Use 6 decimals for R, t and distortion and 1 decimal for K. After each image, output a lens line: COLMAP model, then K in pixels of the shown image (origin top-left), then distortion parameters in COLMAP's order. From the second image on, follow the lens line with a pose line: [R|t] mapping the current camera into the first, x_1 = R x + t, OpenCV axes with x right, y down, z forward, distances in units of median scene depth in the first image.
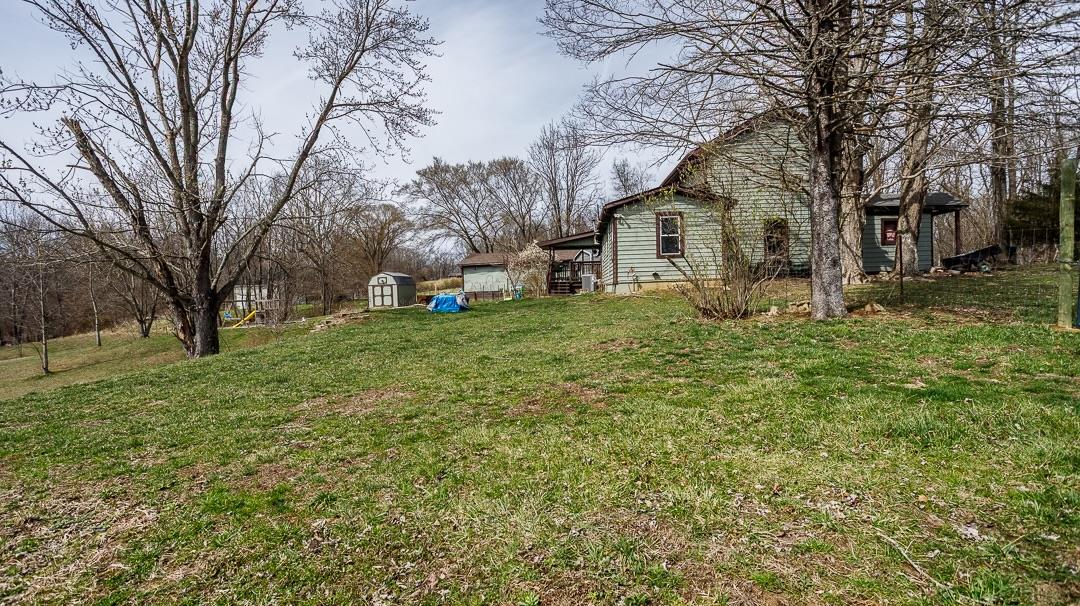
lens RADIAL K [[516.4, 0, 534.0], [0, 516.4, 302.2], [0, 0, 1]] dist [-0.025189, 0.022619]
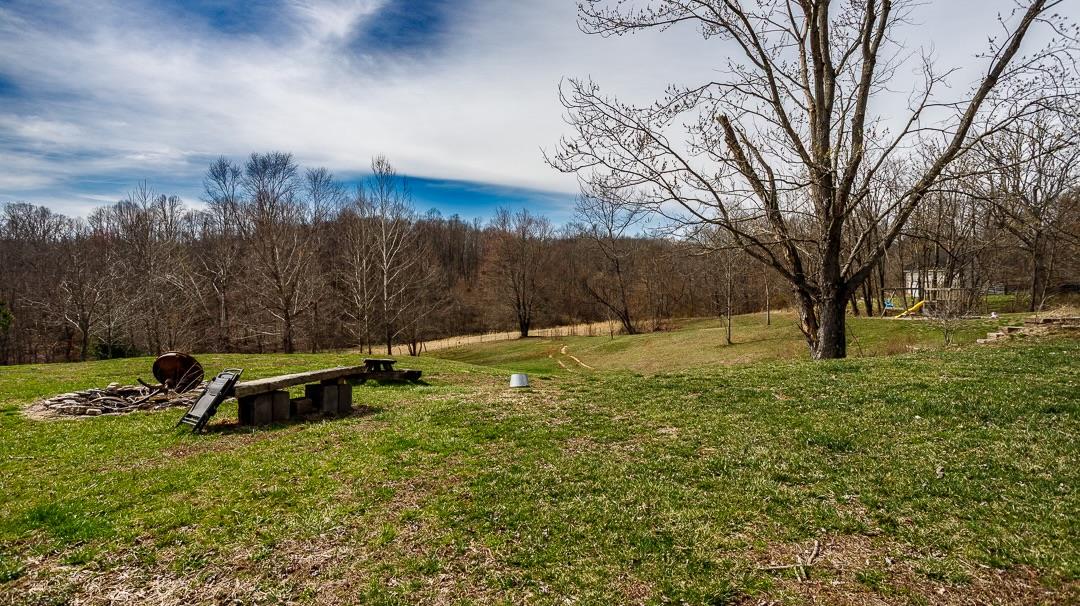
lens RADIAL K [[516.4, 0, 534.0], [0, 516.4, 302.2], [0, 0, 1]] dist [-0.025189, 0.022619]
pose [[0.394611, 0.057649, -0.917038, -0.050295], [-0.030321, 0.998303, 0.049710, -0.010345], [0.918348, 0.008190, 0.395689, 0.205885]]
